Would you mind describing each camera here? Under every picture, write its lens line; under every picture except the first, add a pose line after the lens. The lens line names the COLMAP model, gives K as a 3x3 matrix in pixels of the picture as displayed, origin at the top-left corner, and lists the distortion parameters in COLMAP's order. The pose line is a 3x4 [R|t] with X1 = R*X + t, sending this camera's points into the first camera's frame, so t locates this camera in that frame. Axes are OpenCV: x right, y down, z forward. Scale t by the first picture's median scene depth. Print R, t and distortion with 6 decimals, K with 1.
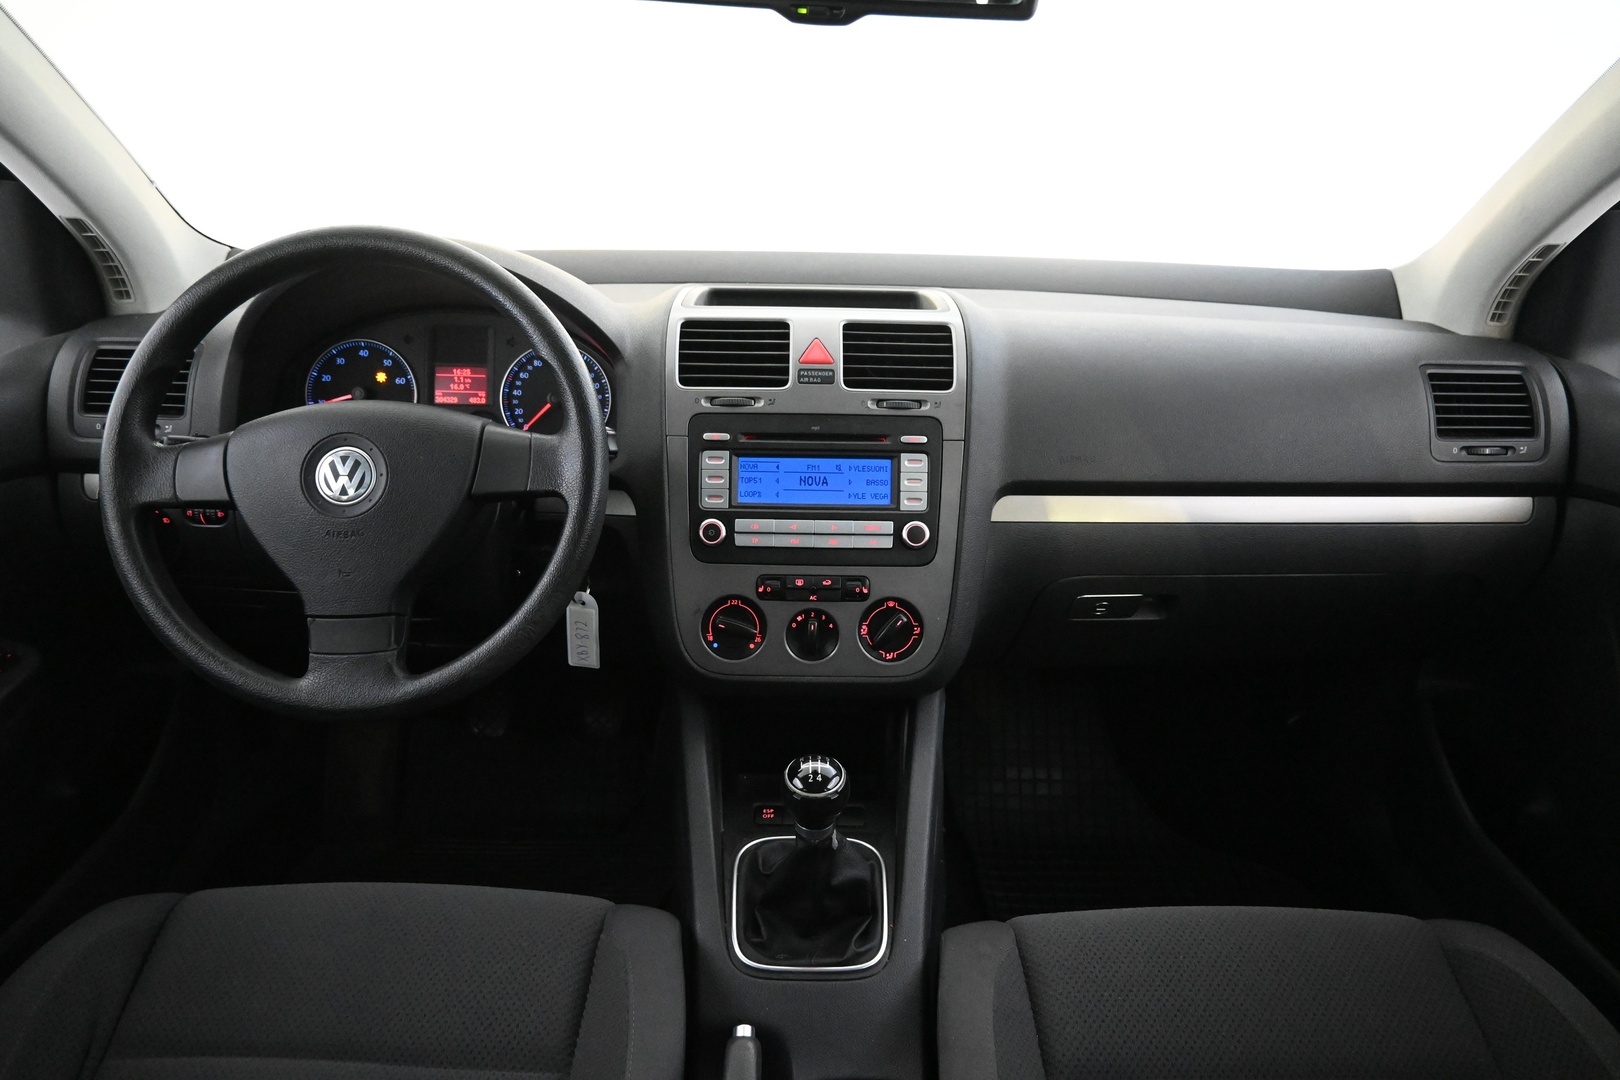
lens RADIAL K [[1105.4, 0, 810.4], [0, 1105.4, 539.5], [0, 0, 1]] dist [-0.010252, 0.002359]
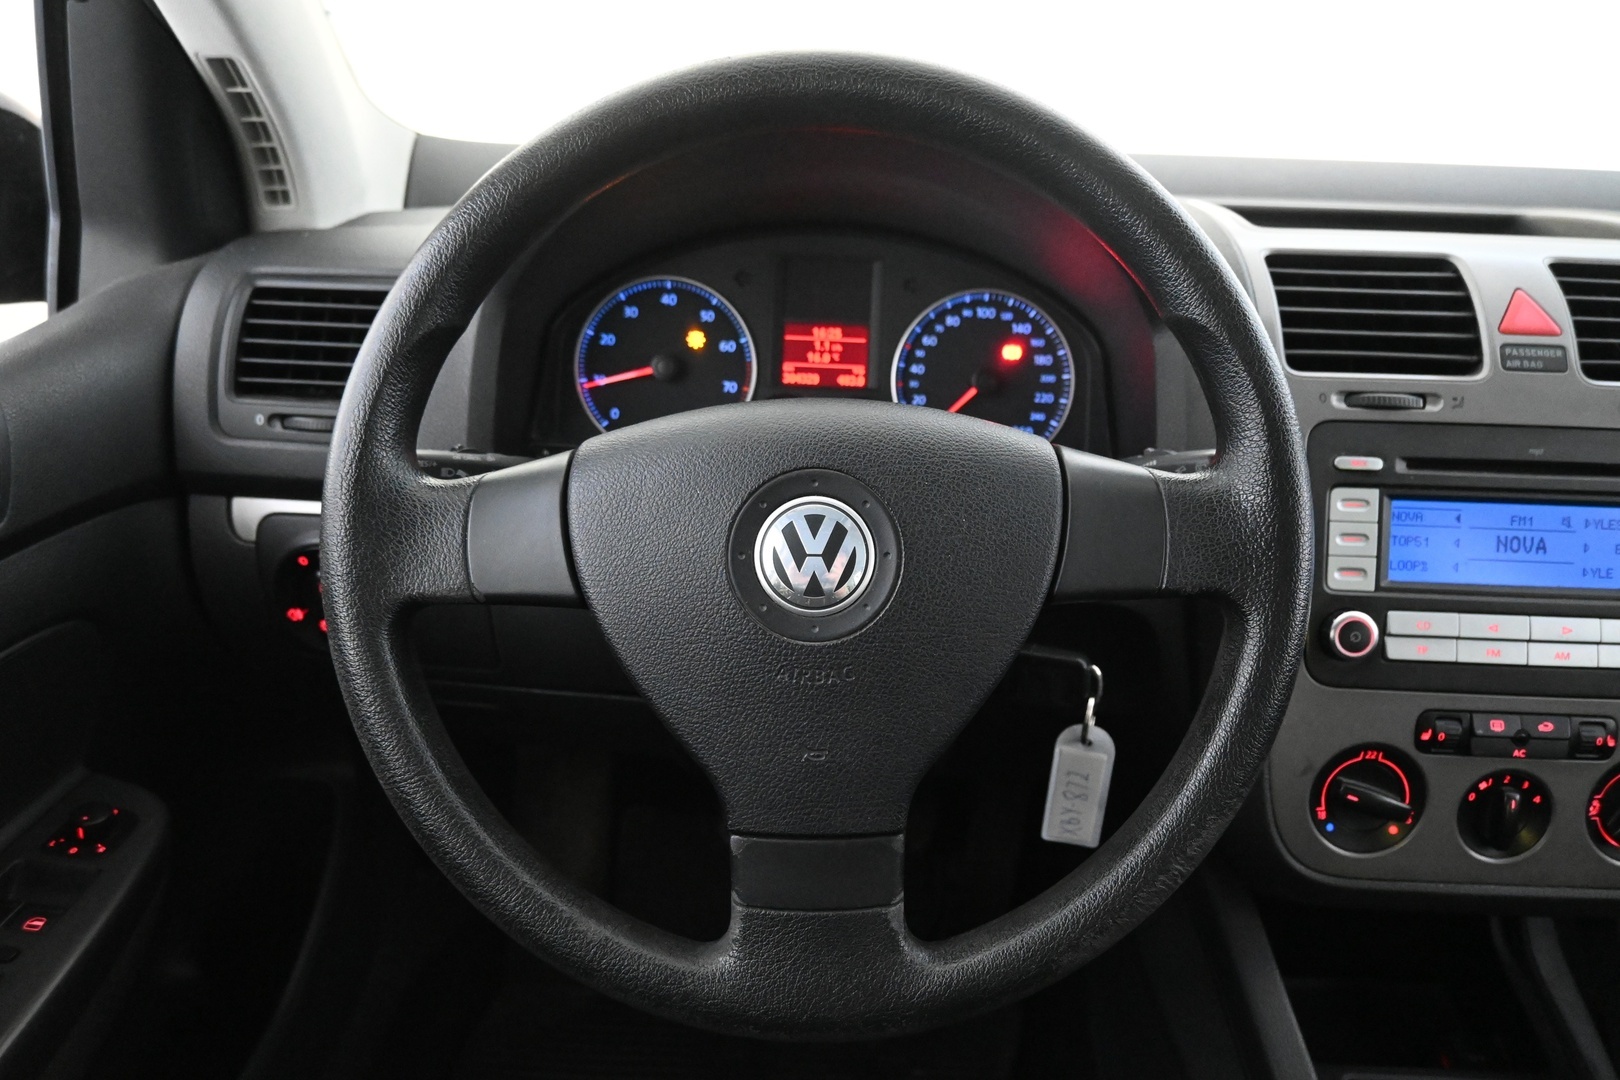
lens RADIAL K [[1159.3, 0, 809.0], [0, 1159.3, 537.2], [0, 0, 1]] dist [-0.005439, 0.002057]
pose [[0.999250, 0.022471, -0.031530, -0.340376], [-0.021222, 0.998998, 0.039403, -0.072143], [0.032384, -0.038704, 0.998726, 0.399460]]
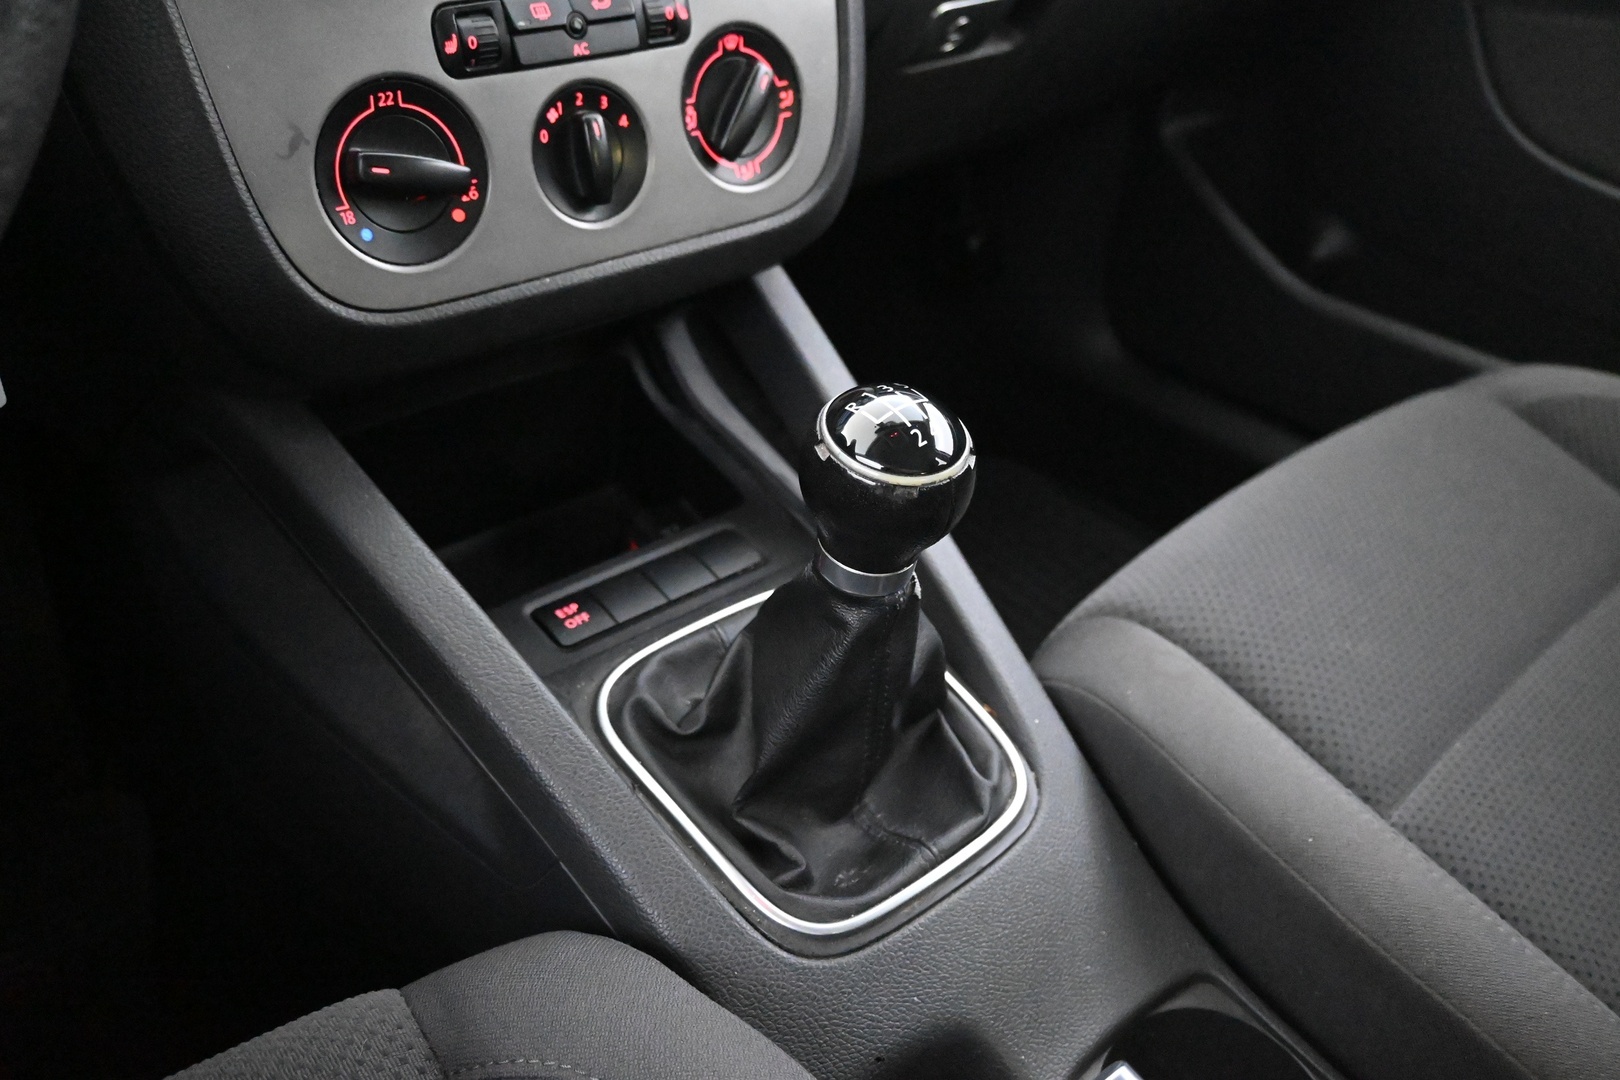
lens RADIAL K [[1337.5, 0, 810.9], [0, 1337.5, 540.3], [0, 0, 1]] dist [0.002433, -0.000503]
pose [[0.759927, -0.350205, 0.547602, -0.249431], [0.212352, 0.929984, 0.300060, 0.088433], [-0.614344, -0.111739, 0.781086, 0.562772]]
